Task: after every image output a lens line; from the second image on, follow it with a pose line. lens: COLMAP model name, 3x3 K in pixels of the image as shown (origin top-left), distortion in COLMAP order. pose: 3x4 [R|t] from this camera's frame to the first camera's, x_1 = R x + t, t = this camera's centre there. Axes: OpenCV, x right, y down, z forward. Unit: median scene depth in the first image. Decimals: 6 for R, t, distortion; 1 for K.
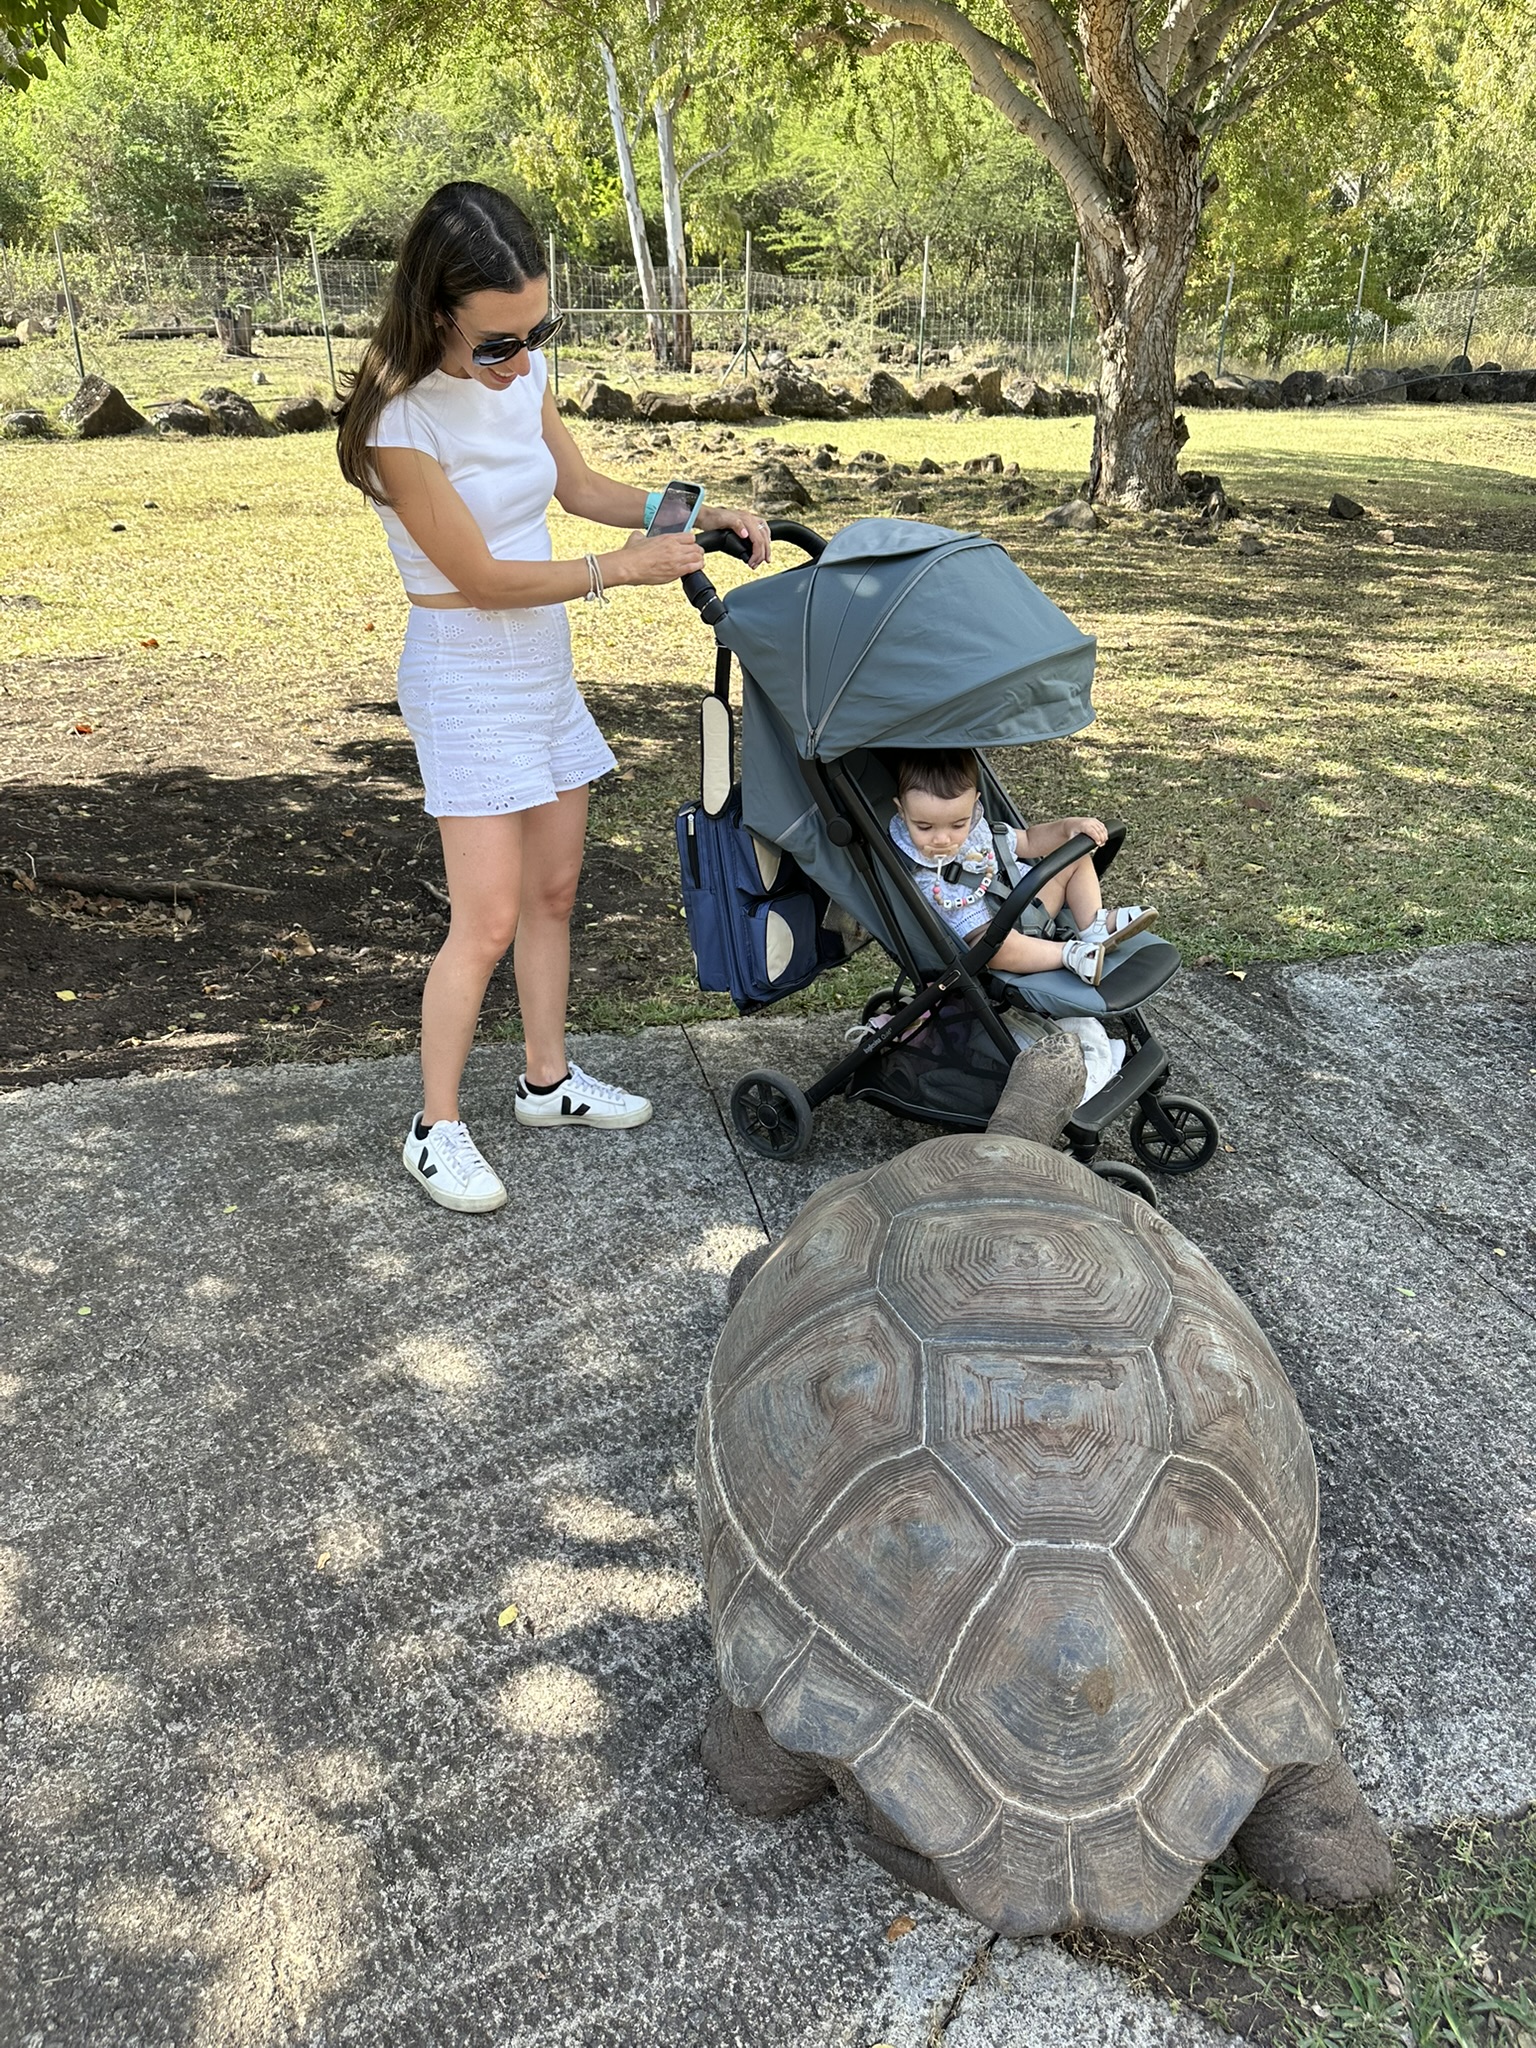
lens RADIAL K [[1391.7, 0, 768.0], [0, 1391.7, 1024.0], [0, 0, 1]] dist [0.000789, -0.034423]
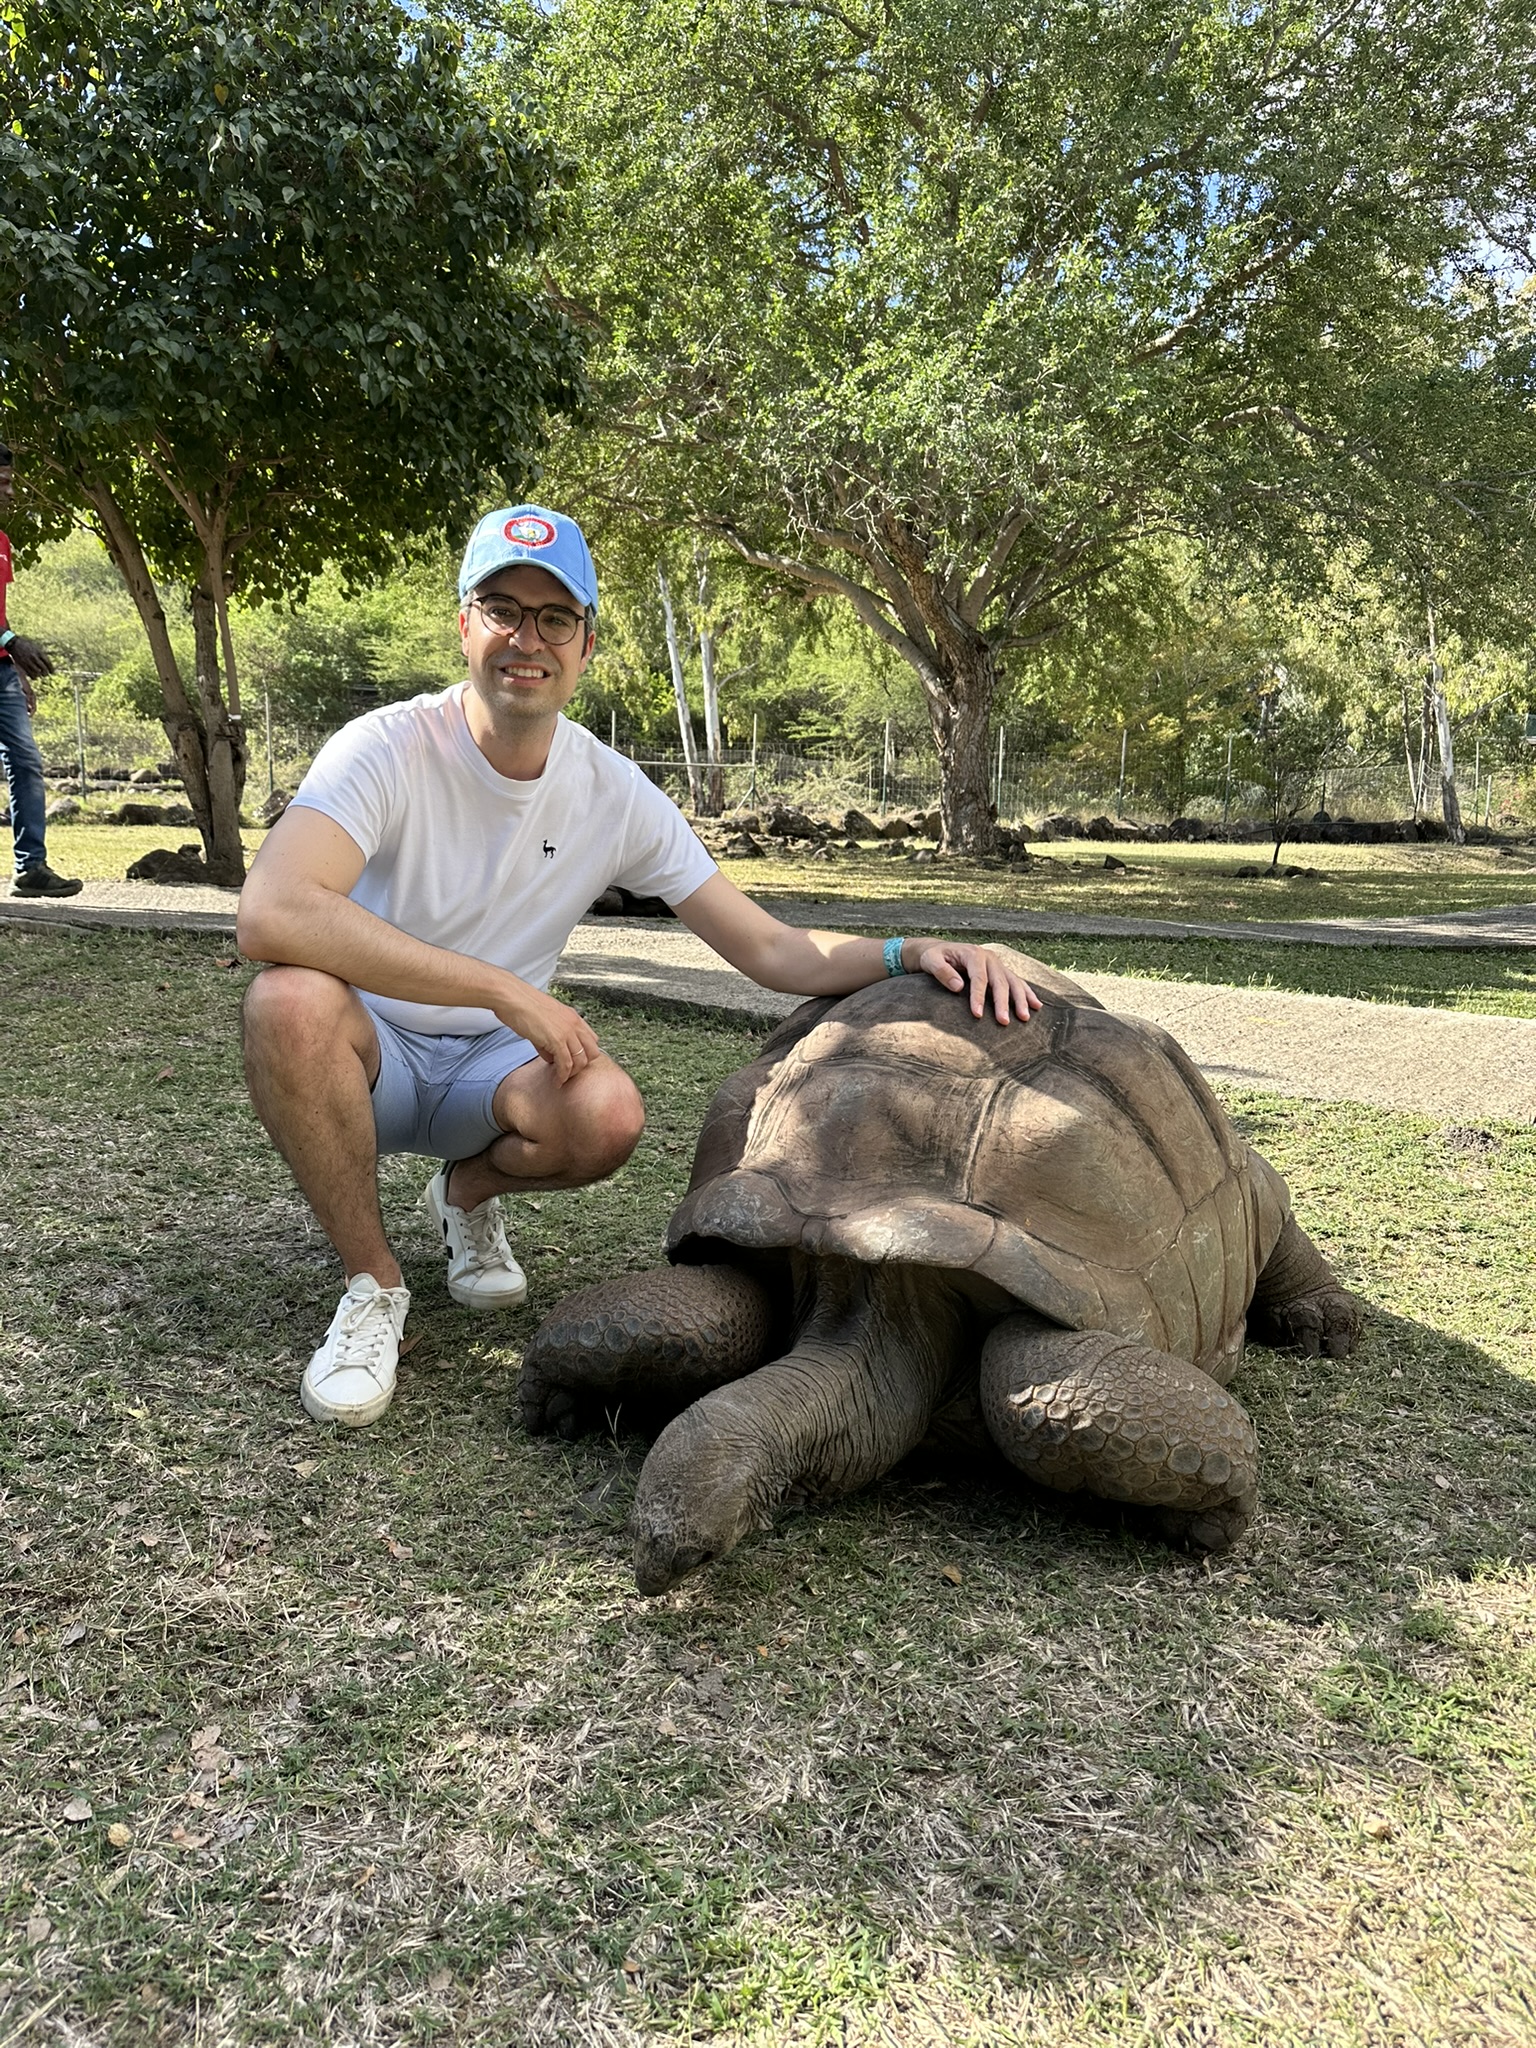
lens RADIAL K [[1399.9, 0, 768.0], [0, 1399.9, 1024.0], [0, 0, 1]] dist [0.007749, -0.002563]
pose [[0.999111, 0.023189, -0.035220, 0.036101], [-0.033129, 0.948393, -0.315362, 0.110407], [0.026090, 0.316248, 0.948318, -0.155688]]
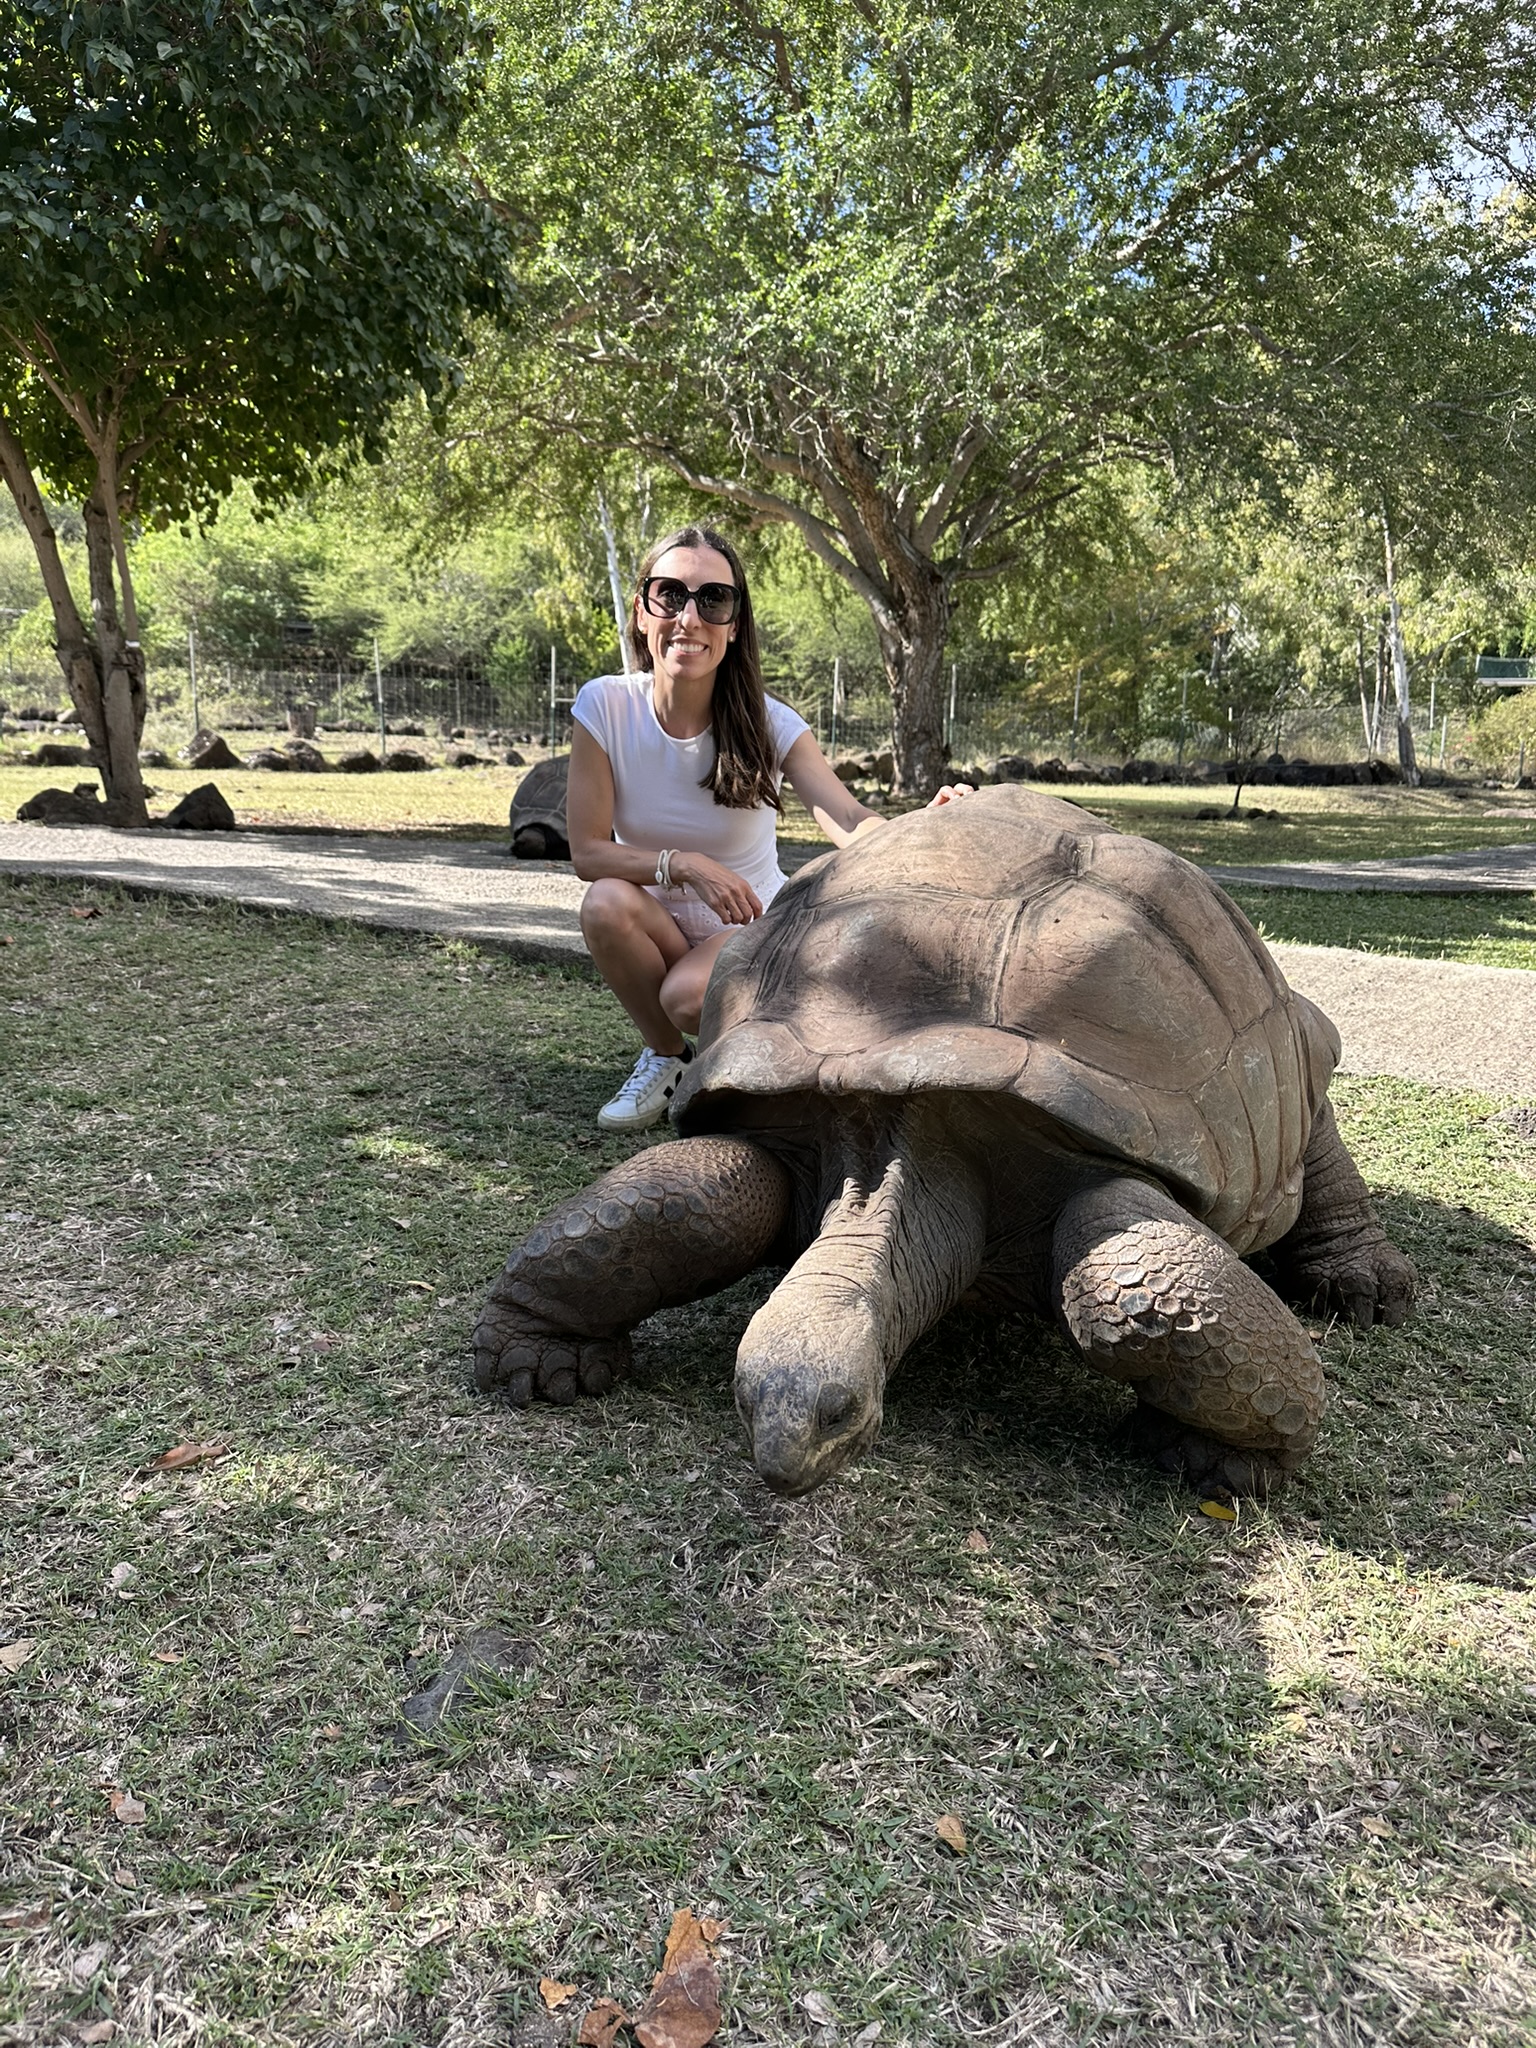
lens RADIAL K [[1399.9, 0, 768.0], [0, 1399.9, 1024.0], [0, 0, 1]] dist [0.007749, -0.002563]
pose [[0.999813, 0.019269, 0.001455, 0.036652], [-0.018098, 0.960106, -0.279050, 0.101933], [-0.006774, 0.278971, 0.960275, -0.135003]]
